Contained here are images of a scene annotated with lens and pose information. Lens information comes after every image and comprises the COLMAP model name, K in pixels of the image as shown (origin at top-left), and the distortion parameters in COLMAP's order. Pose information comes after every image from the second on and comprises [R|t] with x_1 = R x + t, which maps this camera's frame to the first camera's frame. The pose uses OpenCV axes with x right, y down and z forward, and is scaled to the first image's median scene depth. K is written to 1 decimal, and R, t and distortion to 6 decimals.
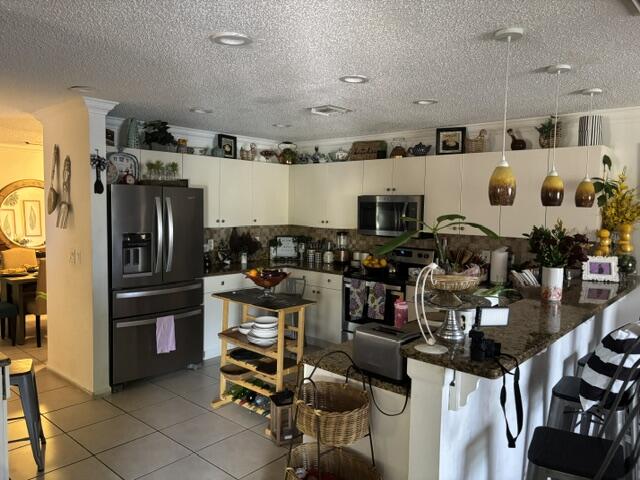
lens RADIAL K [[485.8, 0, 320.0], [0, 485.8, 240.0], [0, 0, 1]] dist [0.070264, -0.006889]
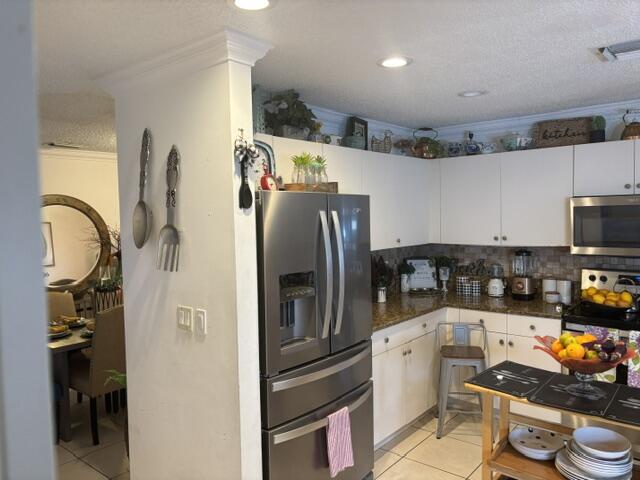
lens RADIAL K [[485.8, 0, 320.0], [0, 485.8, 240.0], [0, 0, 1]] dist [0.070264, -0.006889]
pose [[0.998507, -0.038708, 0.038541, -0.270250], [0.039366, 0.999089, -0.016478, -0.032576], [-0.037868, 0.017970, 0.999121, 0.308658]]
